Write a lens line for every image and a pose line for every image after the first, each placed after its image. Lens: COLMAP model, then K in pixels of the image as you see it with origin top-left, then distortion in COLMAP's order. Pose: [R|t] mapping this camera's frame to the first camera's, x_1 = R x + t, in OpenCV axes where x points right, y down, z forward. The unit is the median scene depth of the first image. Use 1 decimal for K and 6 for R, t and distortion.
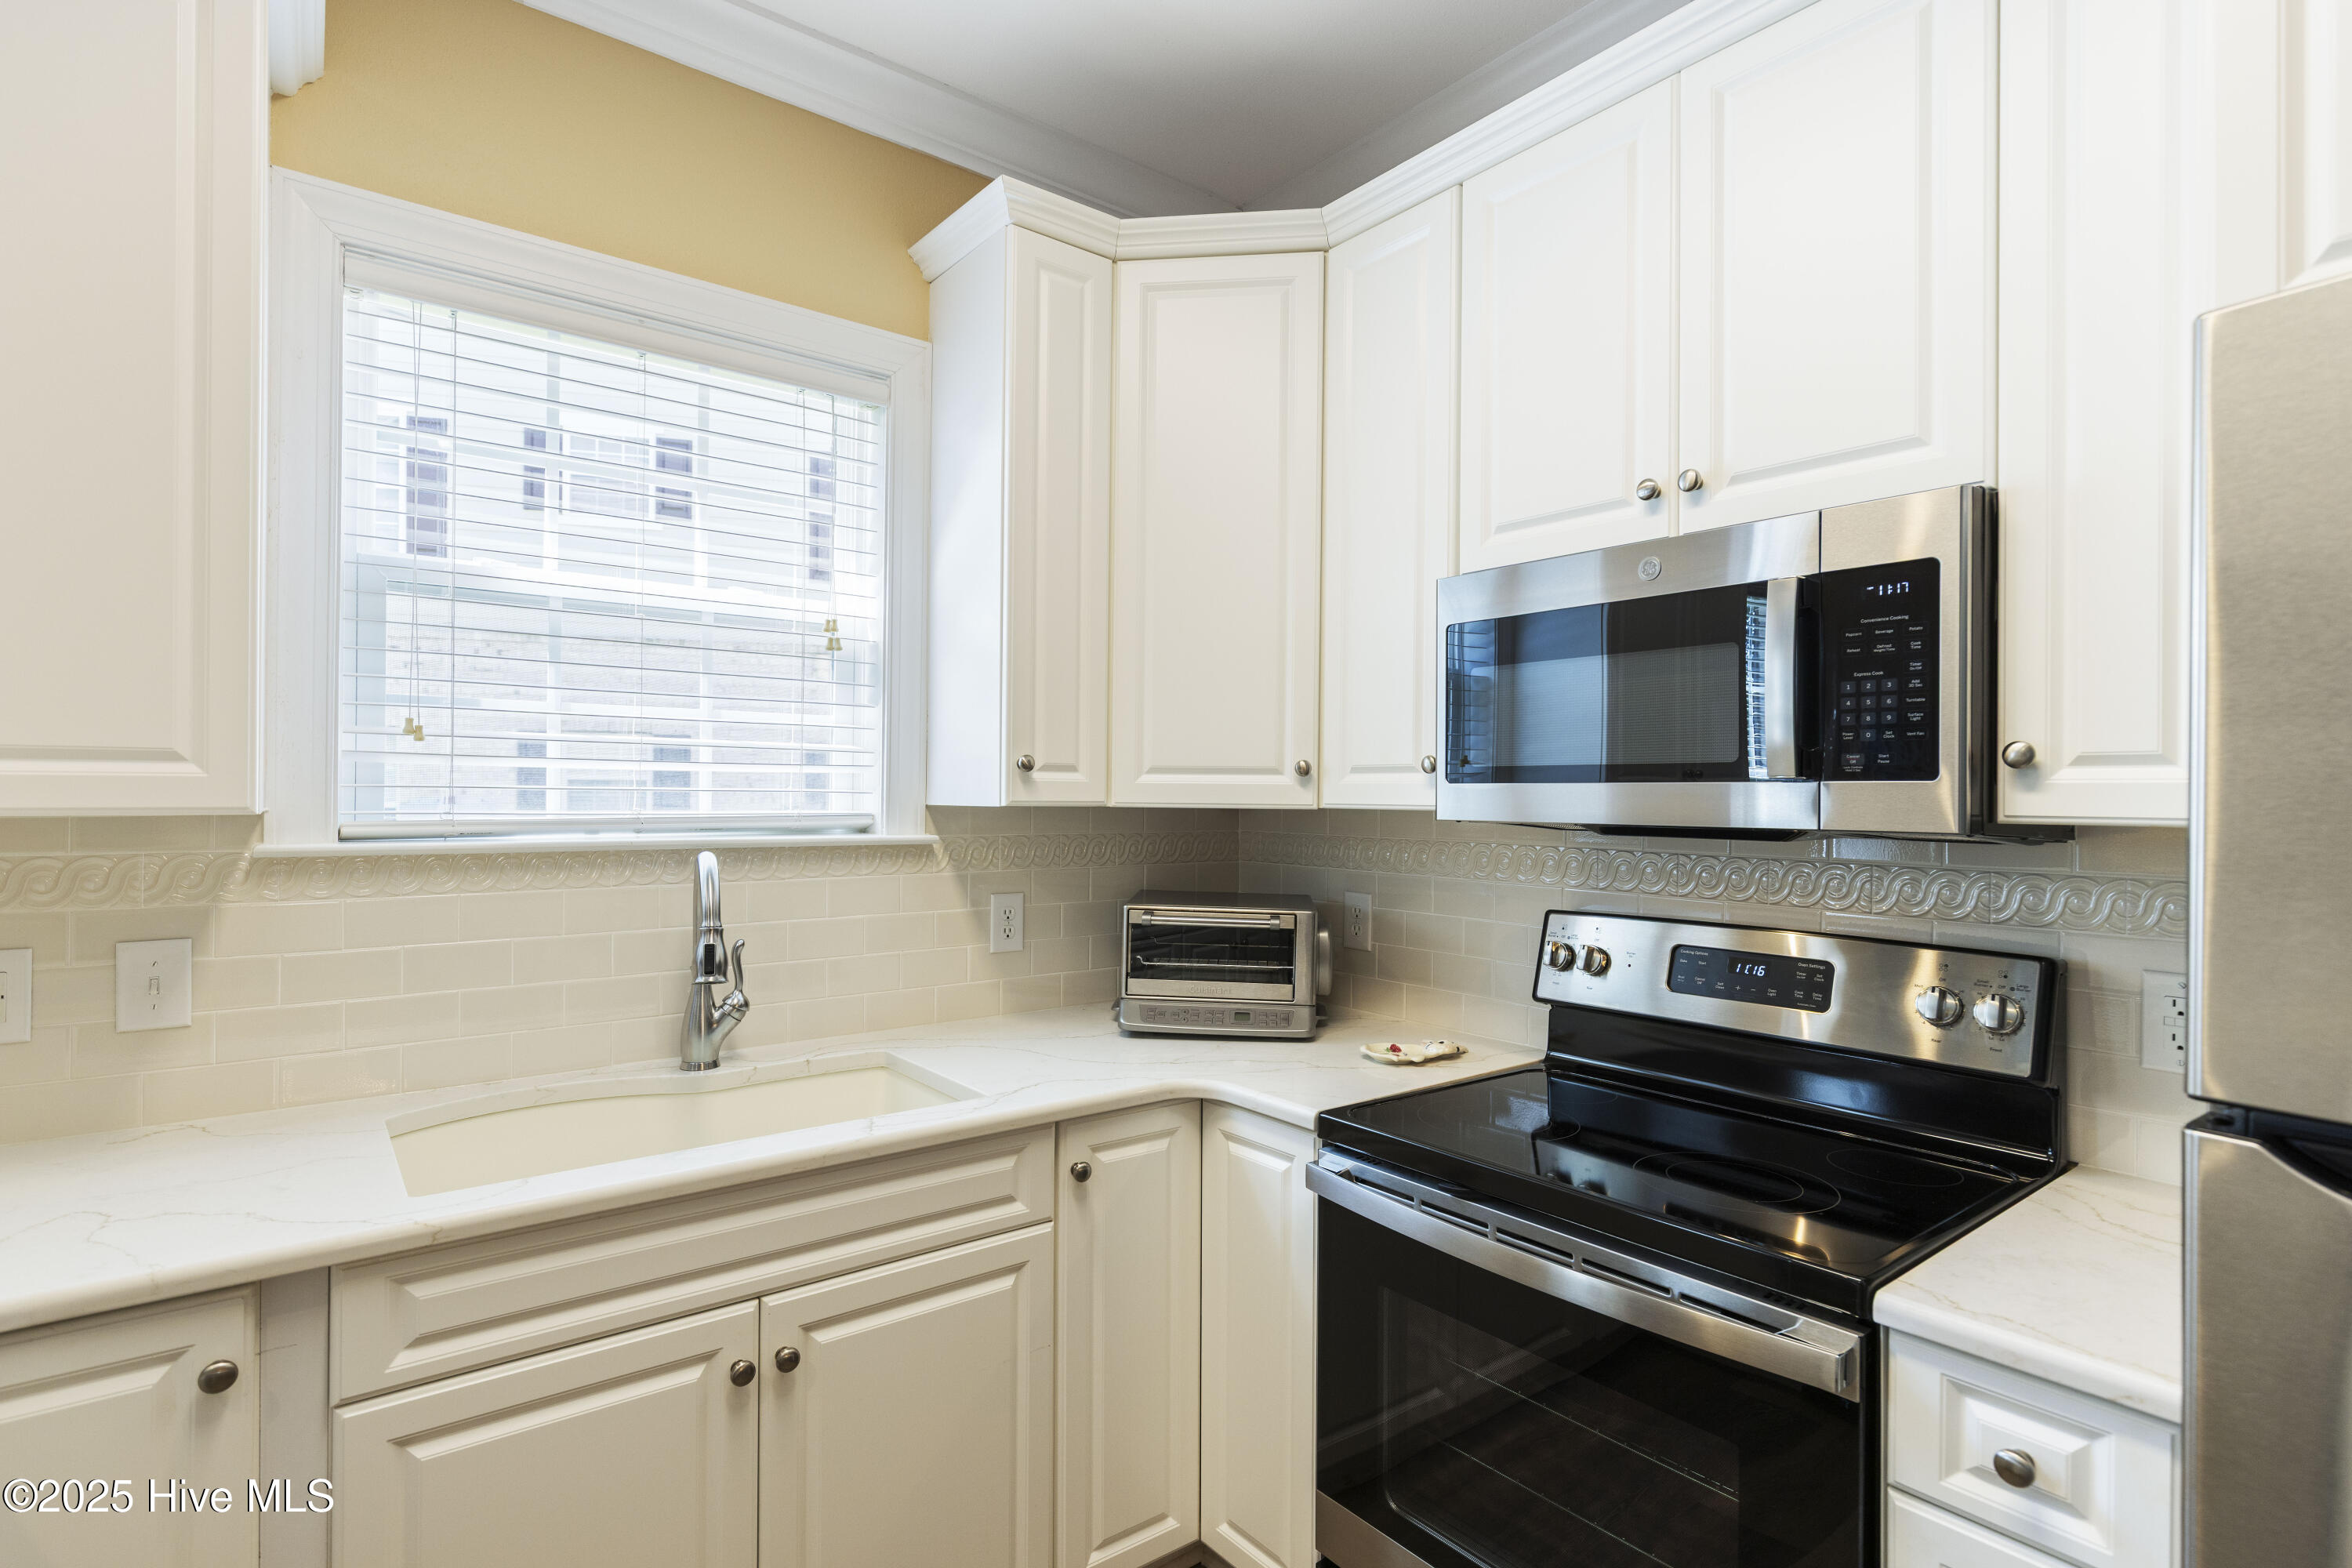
lens RADIAL K [[1153.9, 0, 1170.2], [0, 1153.9, 787.4], [0, 0, 1]] dist [-0.001408, -0.000288]
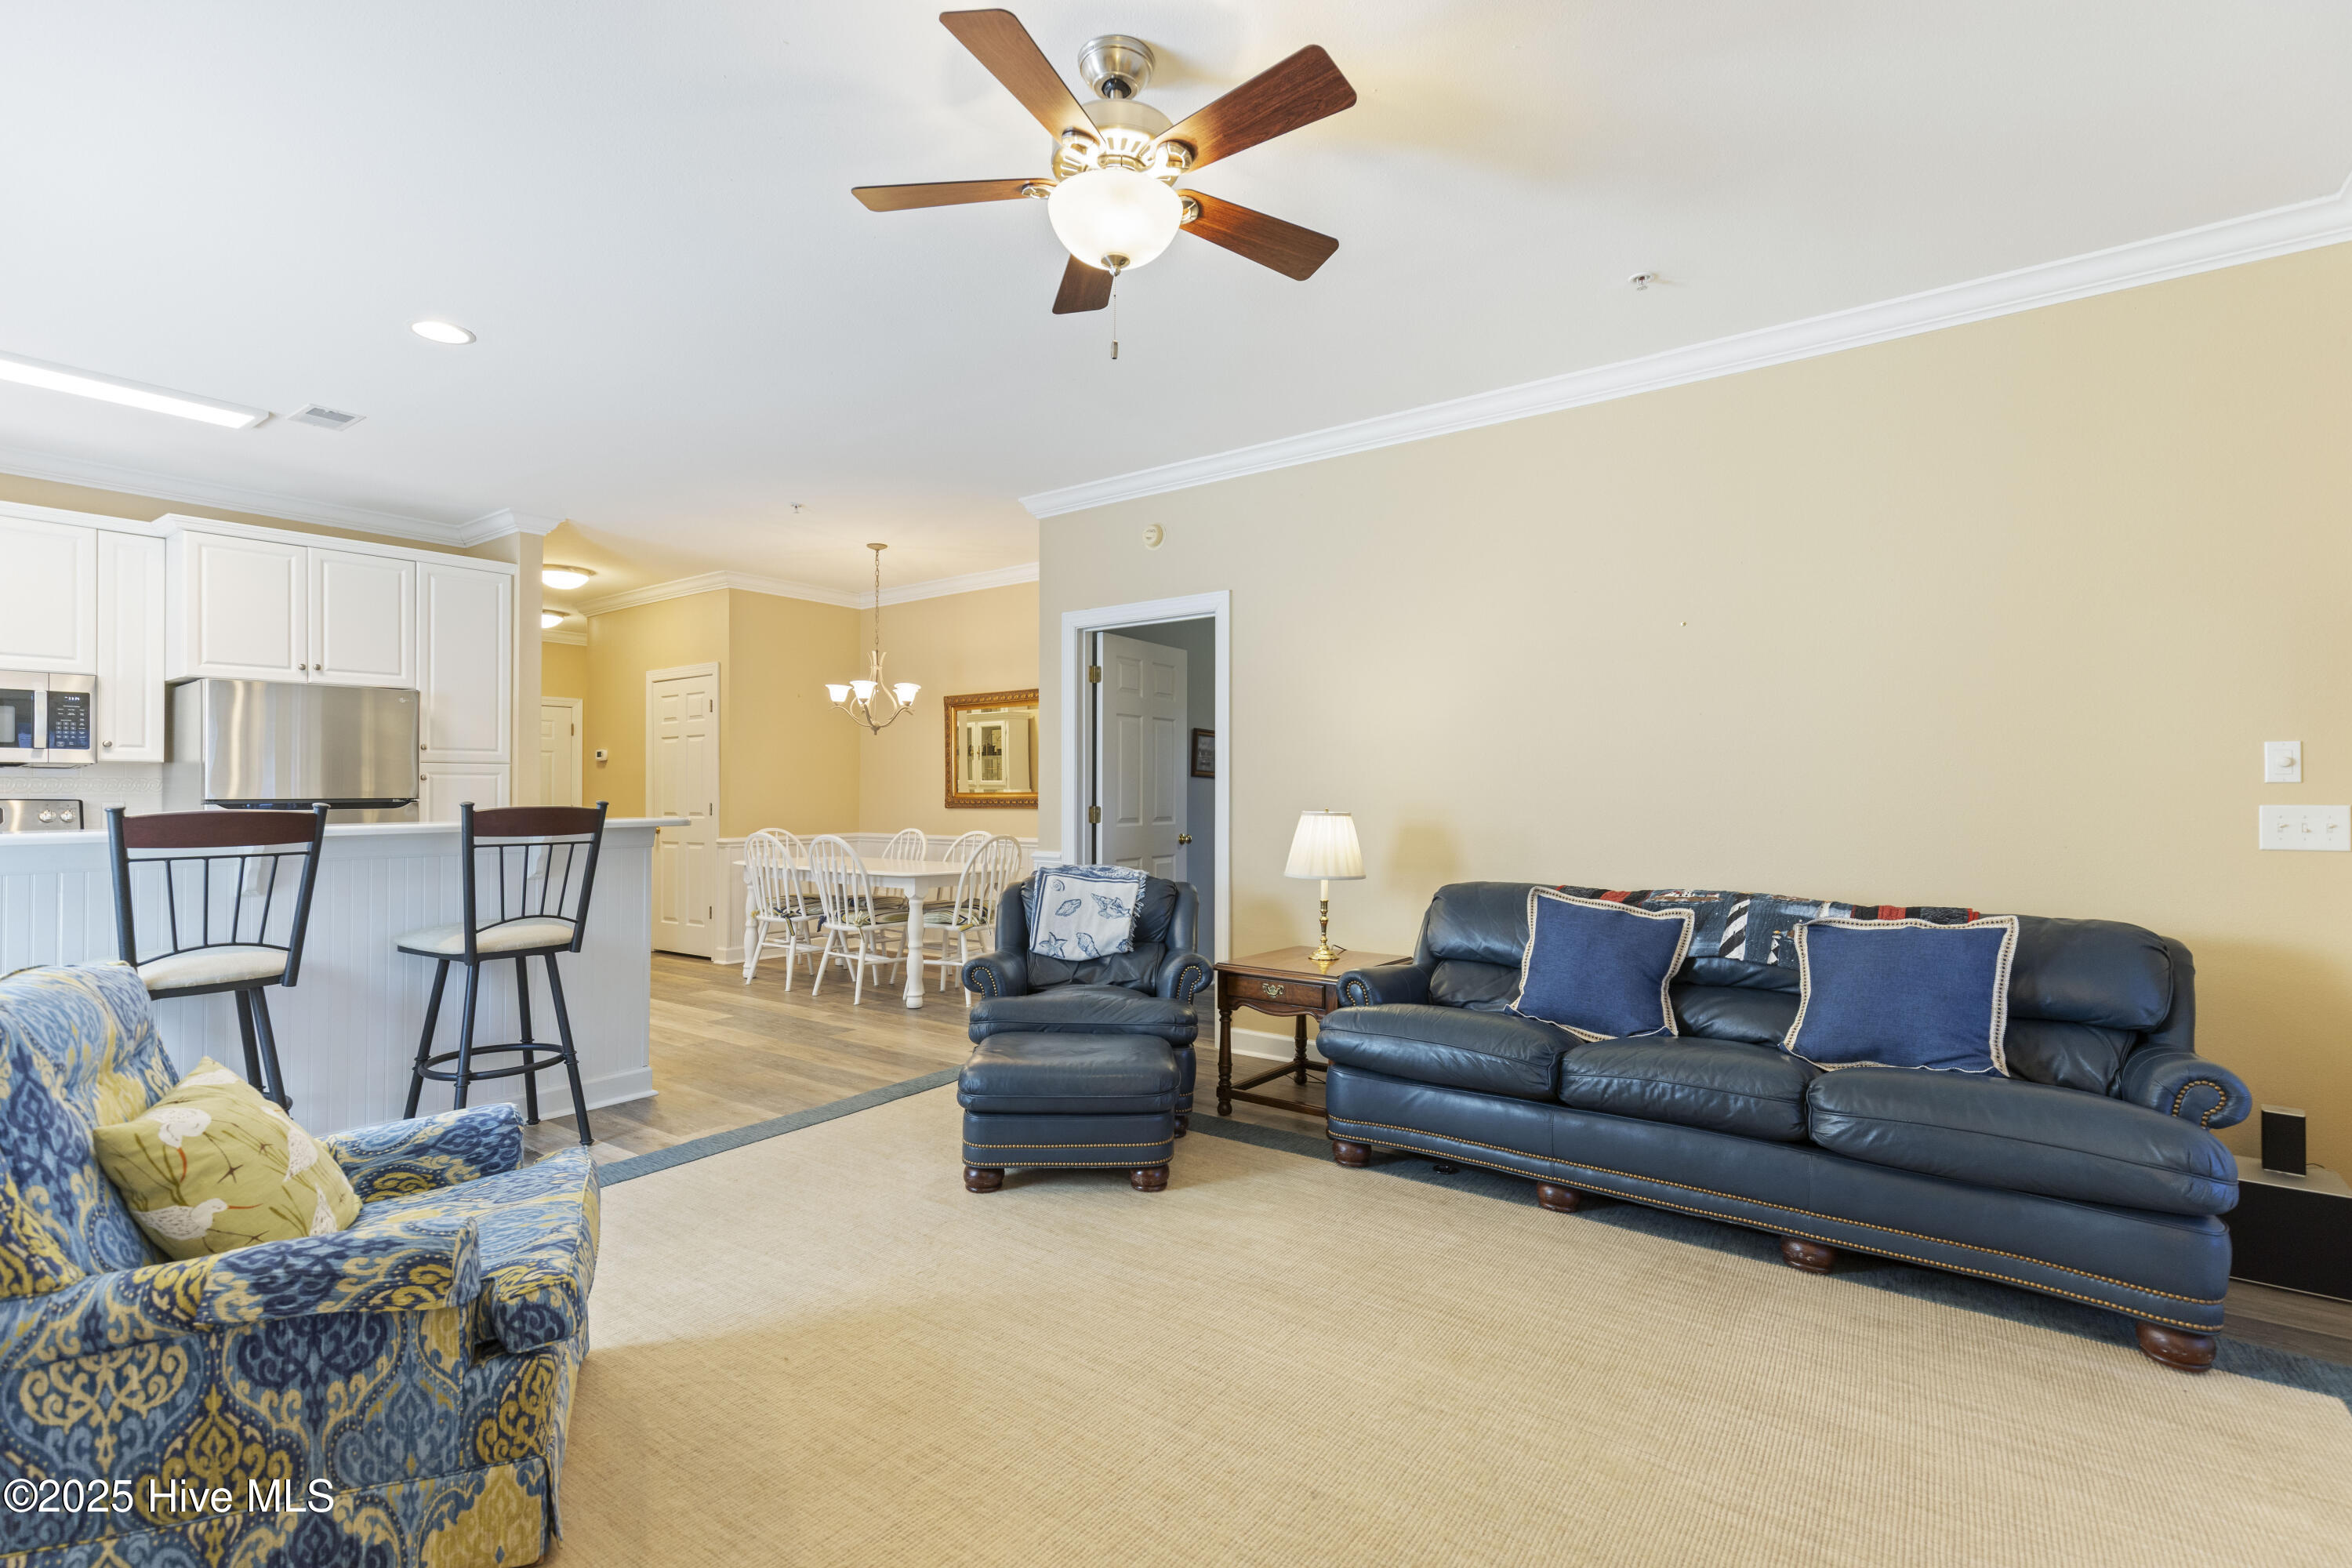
lens RADIAL K [[1074.4, 0, 1190.4], [0, 1074.4, 790.8], [0, 0, 1]] dist [0.012014, -0.004027]
pose [[-0.272158, -0.003044, 0.962248, -2.713082], [-0.000635, 0.999995, 0.002984, 0.084854], [-0.962252, 0.000201, -0.272158, -1.115862]]
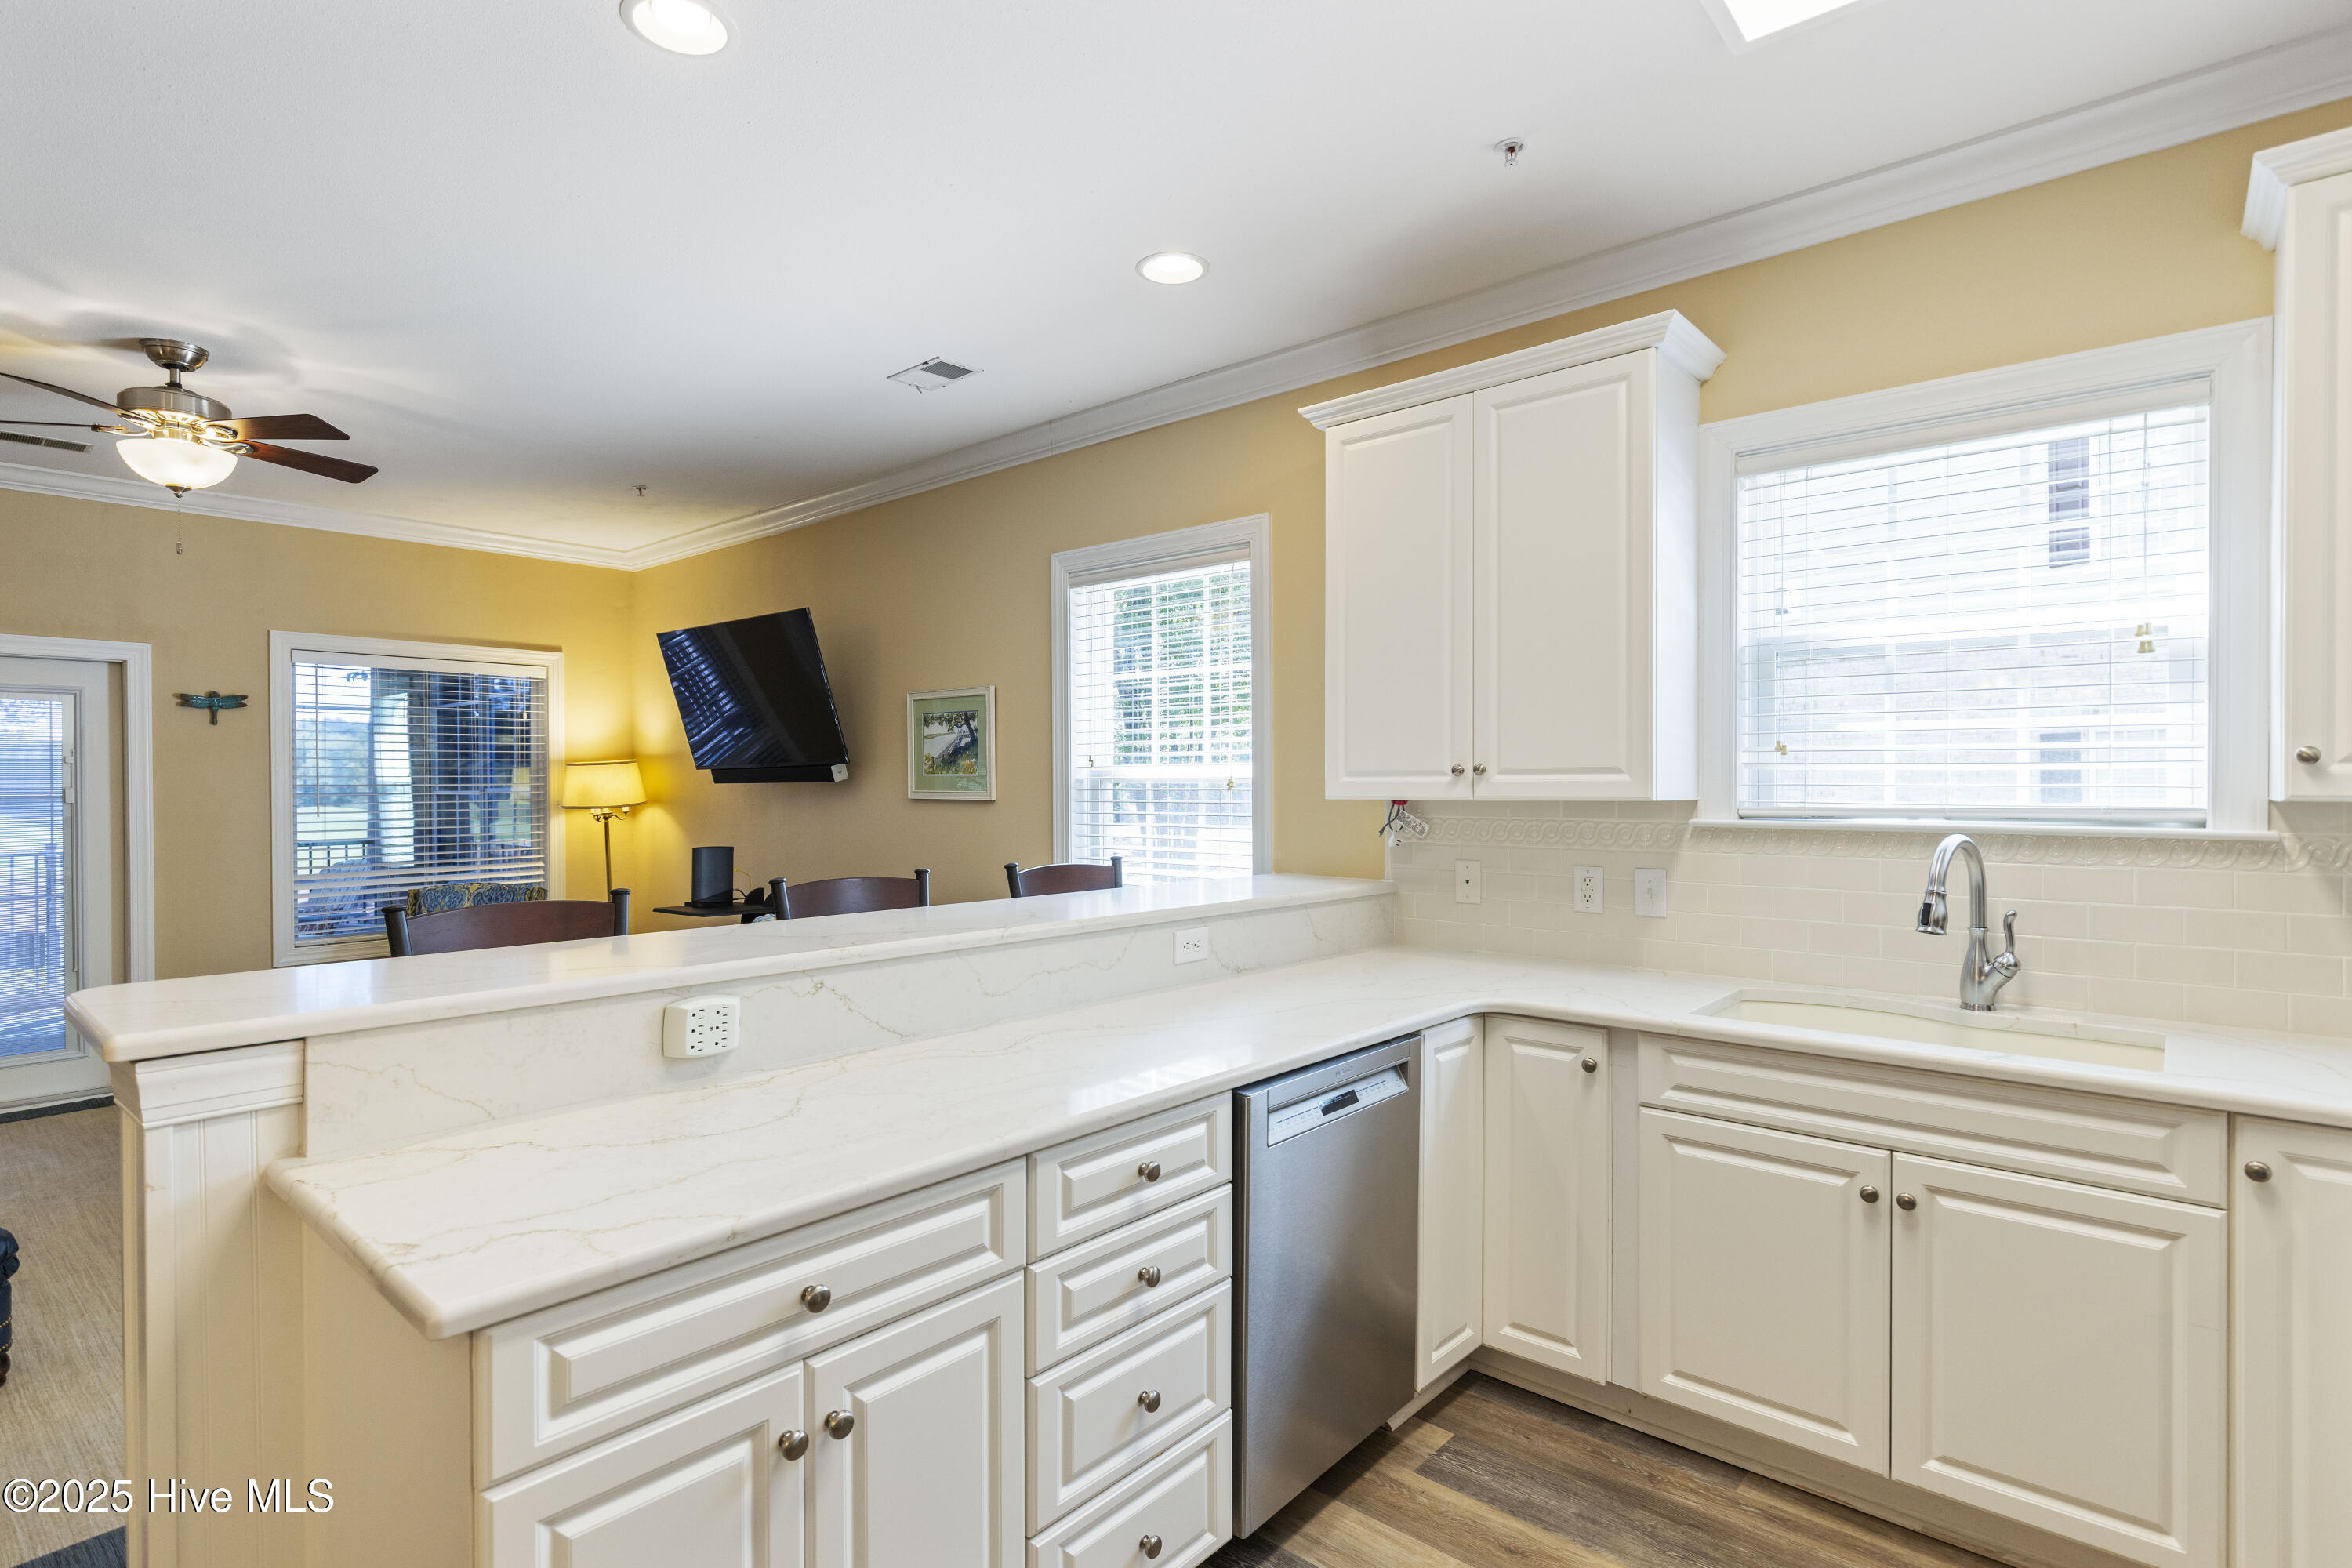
lens RADIAL K [[1153.9, 0, 1167.6], [0, 1153.9, 788.4], [0, 0, 1]] dist [-0.001408, -0.000288]
pose [[0.183065, -0.004148, -0.983092, 0.679584], [0.005248, 0.999981, -0.003242, 0.004554], [0.983087, -0.004566, 0.183083, -0.088035]]
